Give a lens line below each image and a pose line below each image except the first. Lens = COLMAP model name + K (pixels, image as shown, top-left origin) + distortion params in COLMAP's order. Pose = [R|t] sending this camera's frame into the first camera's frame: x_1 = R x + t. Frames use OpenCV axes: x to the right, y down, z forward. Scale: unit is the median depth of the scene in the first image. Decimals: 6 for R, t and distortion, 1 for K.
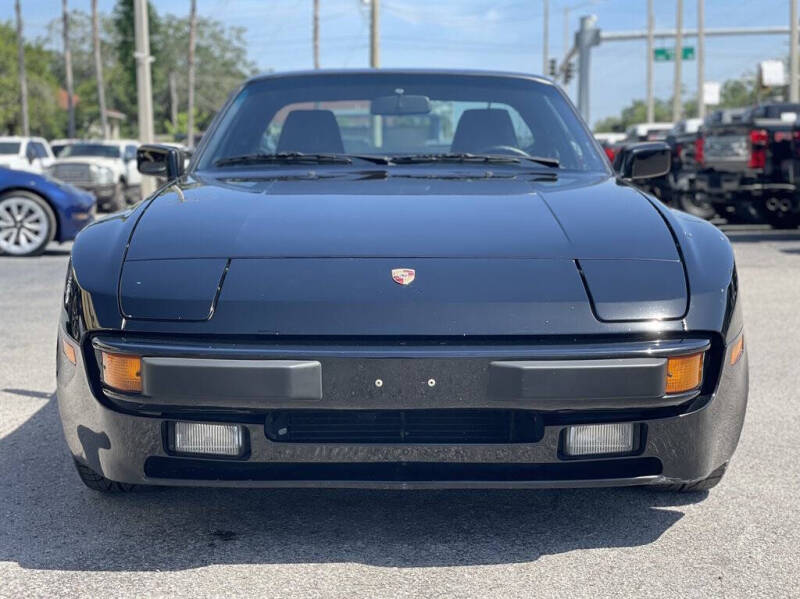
lens RADIAL K [[1239.5, 0, 415.2], [0, 1239.5, 326.3], [0, 0, 1]] dist [0.102068, 0.000000]
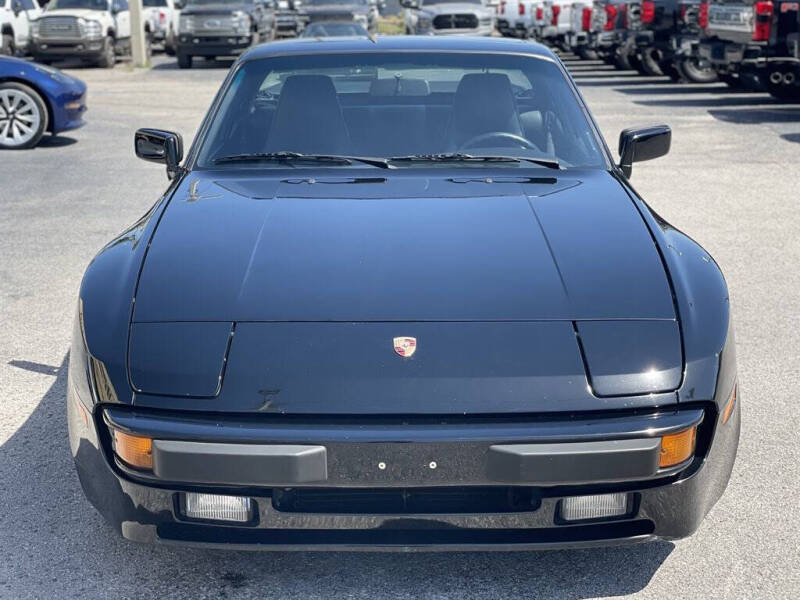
lens RADIAL K [[1239.5, 0, 409.9], [0, 1239.5, 328.1], [0, 0, 1]] dist [0.102068, 0.000000]
pose [[0.999997, -0.002165, -0.001398, -0.004044], [0.002328, 0.991569, 0.129558, -0.186369], [0.001106, -0.129561, 0.991571, -0.011880]]
